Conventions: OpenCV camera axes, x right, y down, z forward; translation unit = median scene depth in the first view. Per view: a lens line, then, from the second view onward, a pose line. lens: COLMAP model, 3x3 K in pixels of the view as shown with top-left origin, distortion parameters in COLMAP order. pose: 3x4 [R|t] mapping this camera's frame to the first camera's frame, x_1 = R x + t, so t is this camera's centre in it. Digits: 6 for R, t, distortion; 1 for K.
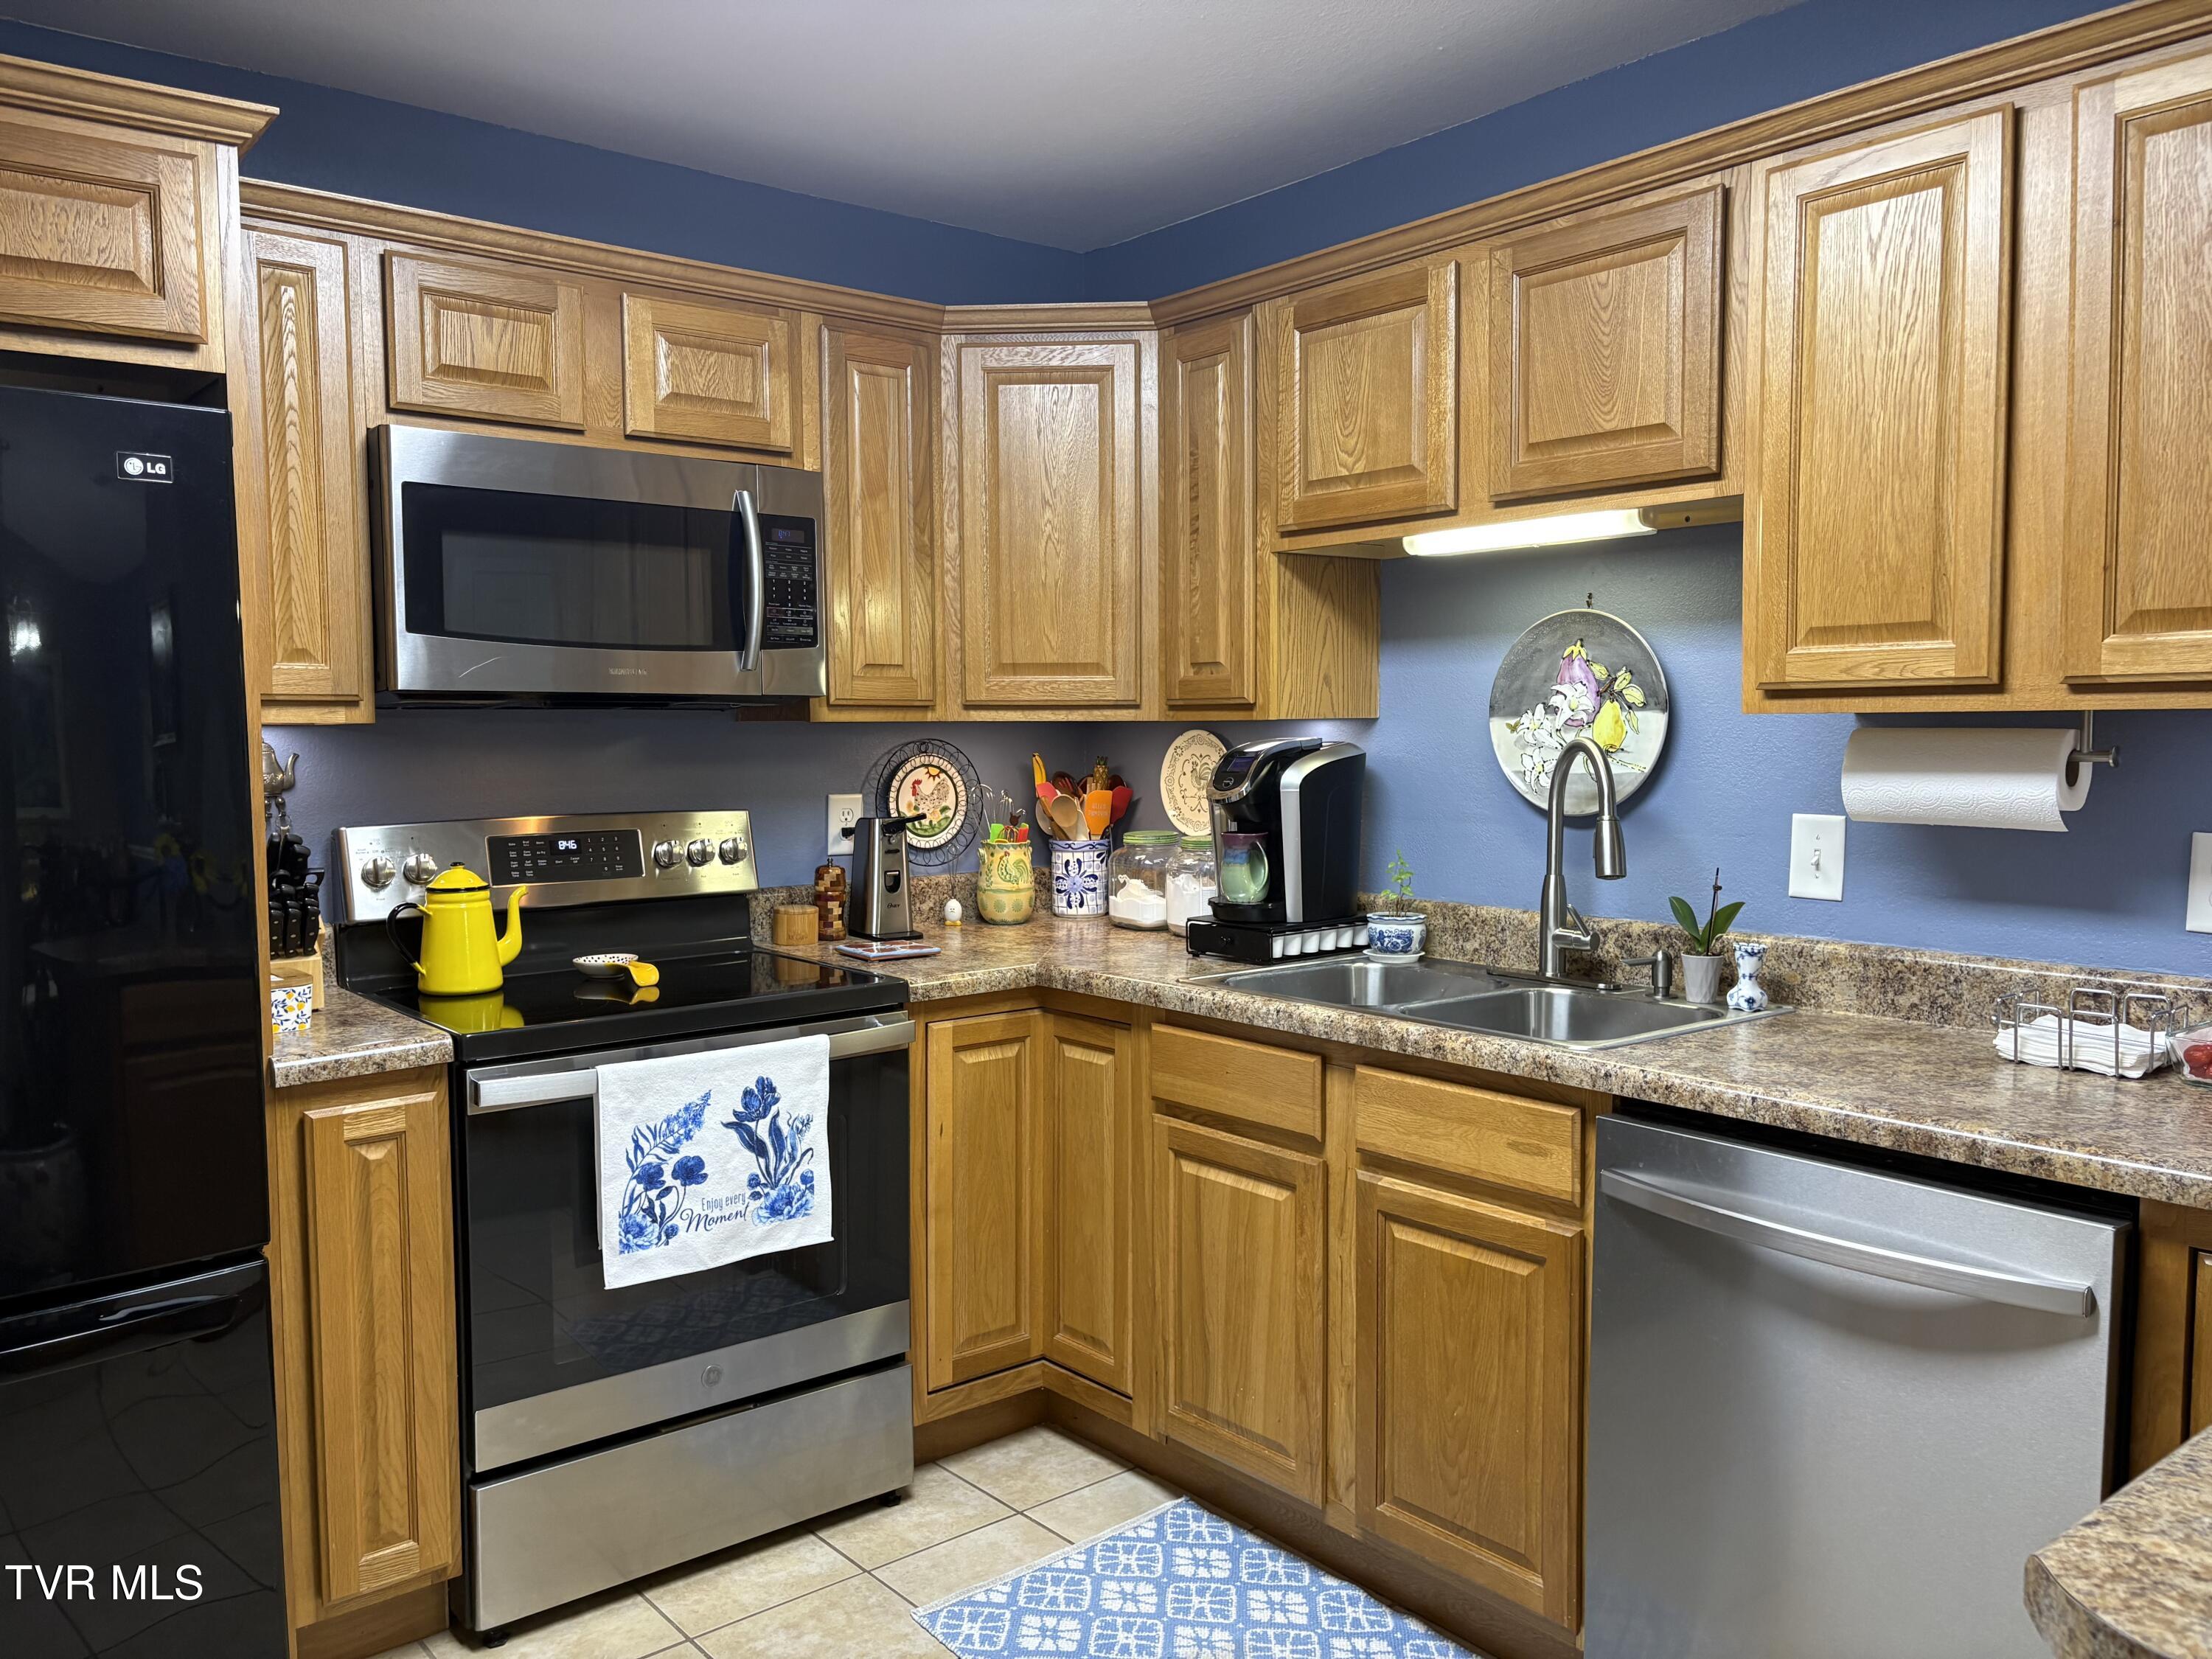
lens RADIAL K [[1664.3, 0, 1102.1], [0, 1664.3, 828.1], [0, 0, 1]] dist [0.056243, -0.063068]
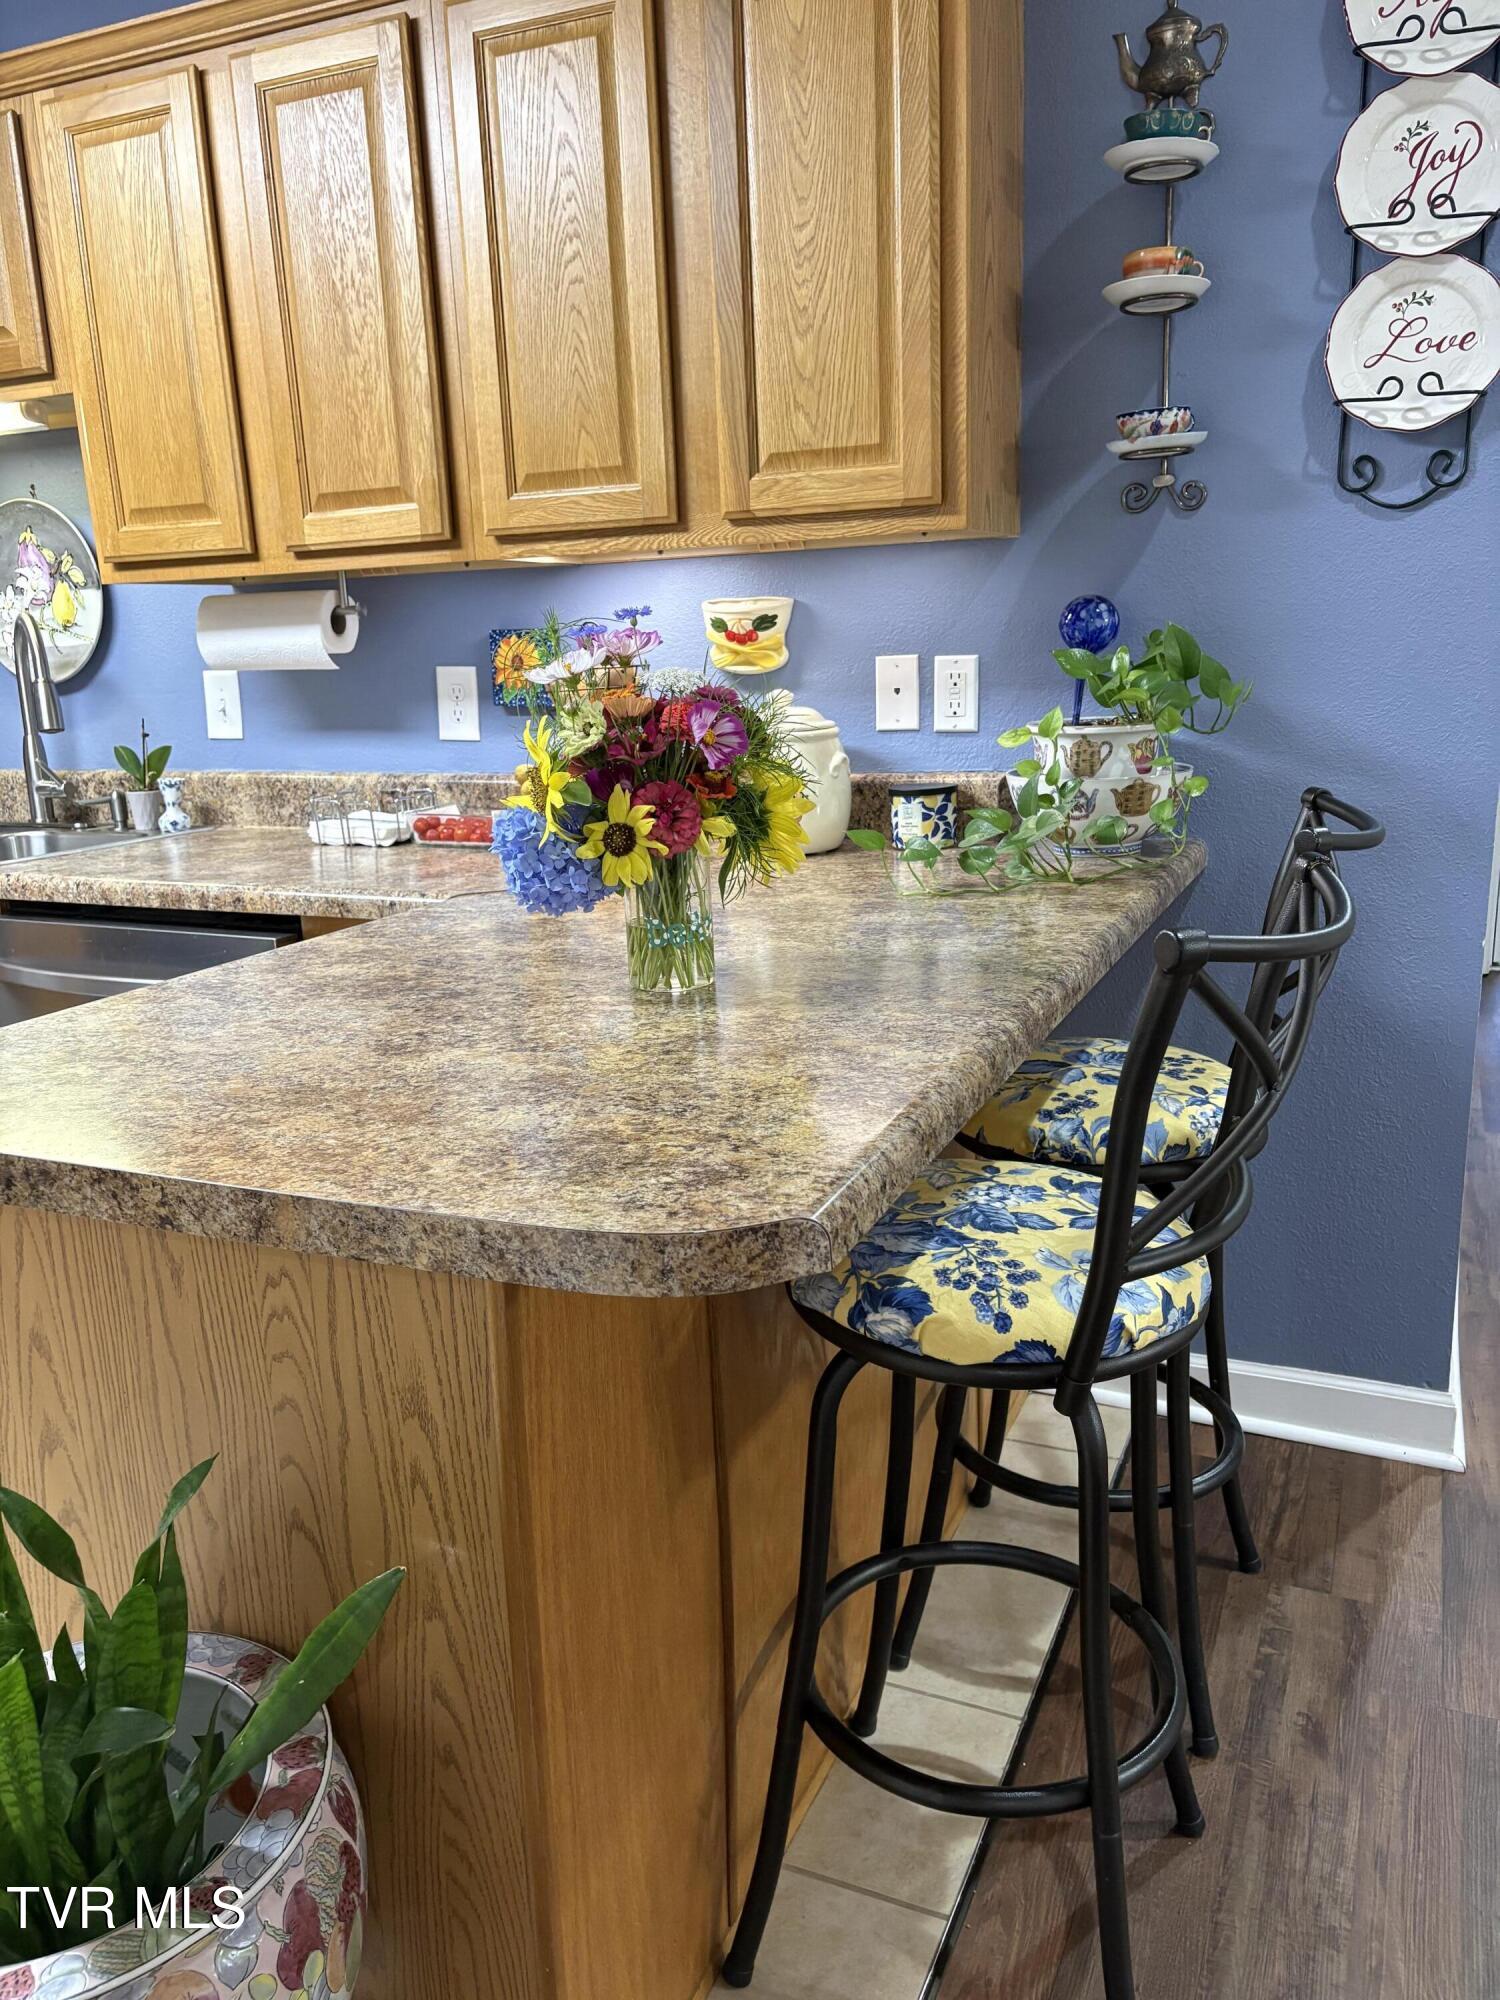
lens RADIAL K [[1504.8, 0, 746.1], [0, 1504.8, 1010.4], [0, 0, 1]] dist [0.056243, -0.063068]
pose [[0.893173, -0.136318, 0.428556, 0.258337], [0.059656, 0.980445, 0.187535, 0.052042], [-0.445740, -0.141936, 0.883838, -0.213930]]
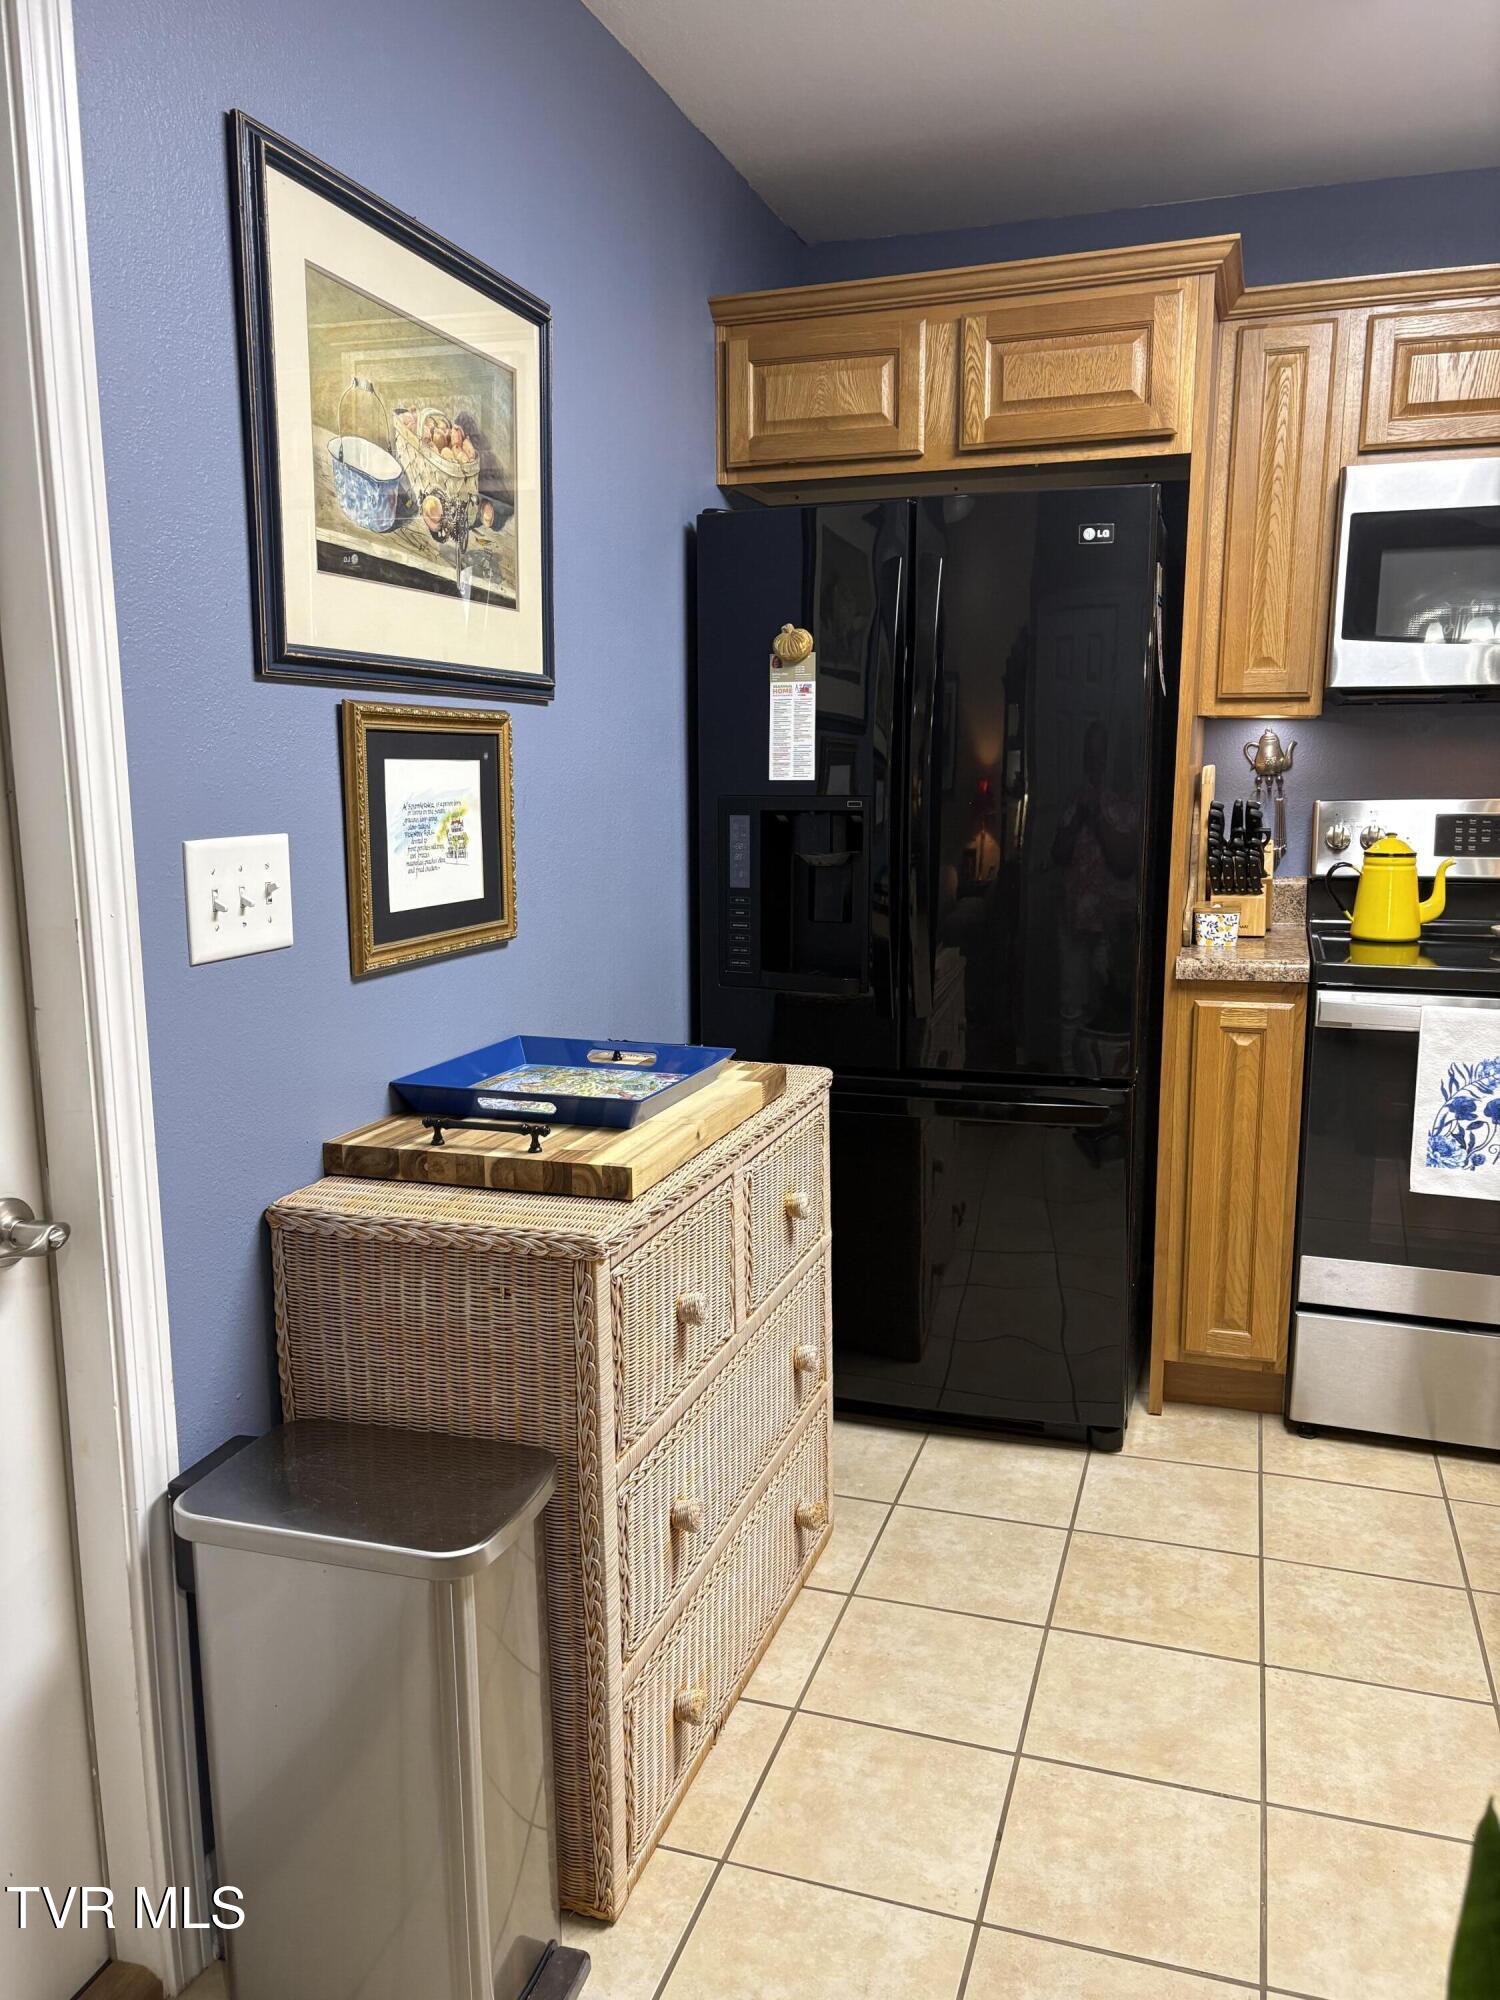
lens RADIAL K [[1504.8, 0, 747.9], [0, 1504.8, 1006.9], [0, 0, 1]] dist [0.056243, -0.063068]
pose [[0.528413, 0.146346, -0.836279, 0.329973], [-0.053351, 0.988808, 0.139328, 0.018785], [0.847309, -0.029006, 0.530307, 0.027623]]
